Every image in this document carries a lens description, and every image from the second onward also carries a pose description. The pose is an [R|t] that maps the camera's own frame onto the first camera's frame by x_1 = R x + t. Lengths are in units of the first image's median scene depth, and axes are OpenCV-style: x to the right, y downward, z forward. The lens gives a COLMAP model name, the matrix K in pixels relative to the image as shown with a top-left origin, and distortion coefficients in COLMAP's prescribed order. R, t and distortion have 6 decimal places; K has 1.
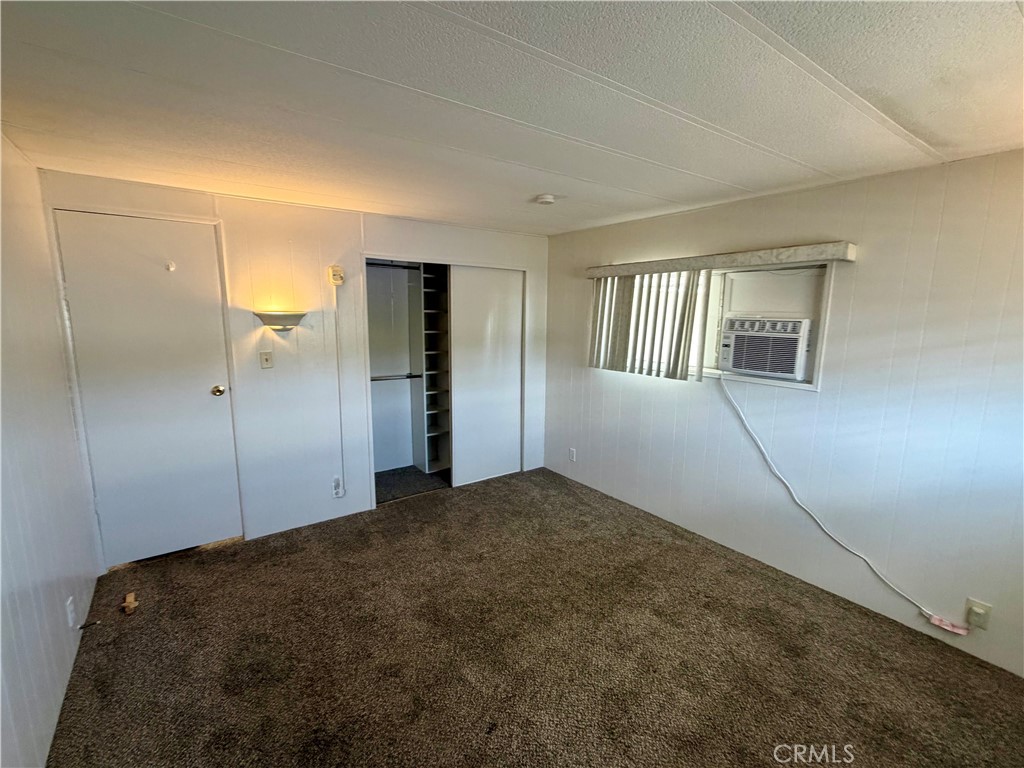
lens RADIAL K [[461.5, 0, 514.5], [0, 461.5, 383.3], [0, 0, 1]] dist [-0.000653, -0.000287]
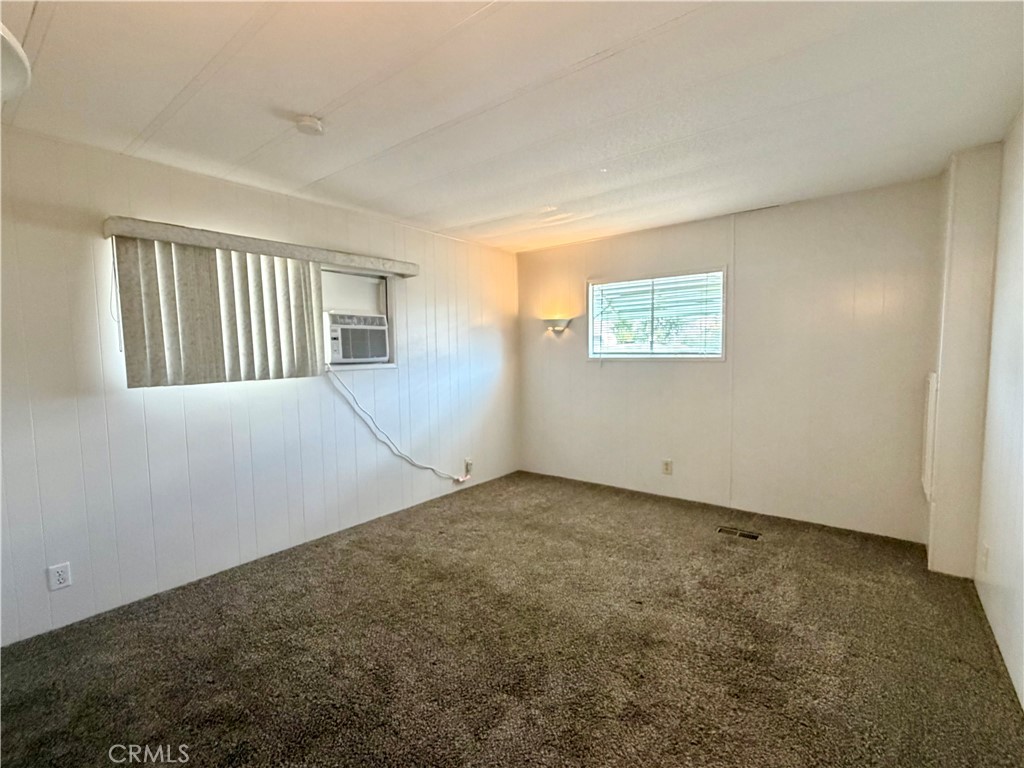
lens RADIAL K [[461.5, 0, 515.5], [0, 461.5, 385.6], [0, 0, 1]] dist [-0.000653, -0.000287]
pose [[-0.268200, -0.083699, 0.959720, -0.680517], [0.159757, 0.978561, 0.129987, -0.047417], [-0.950024, 0.188185, -0.249079, 0.894200]]
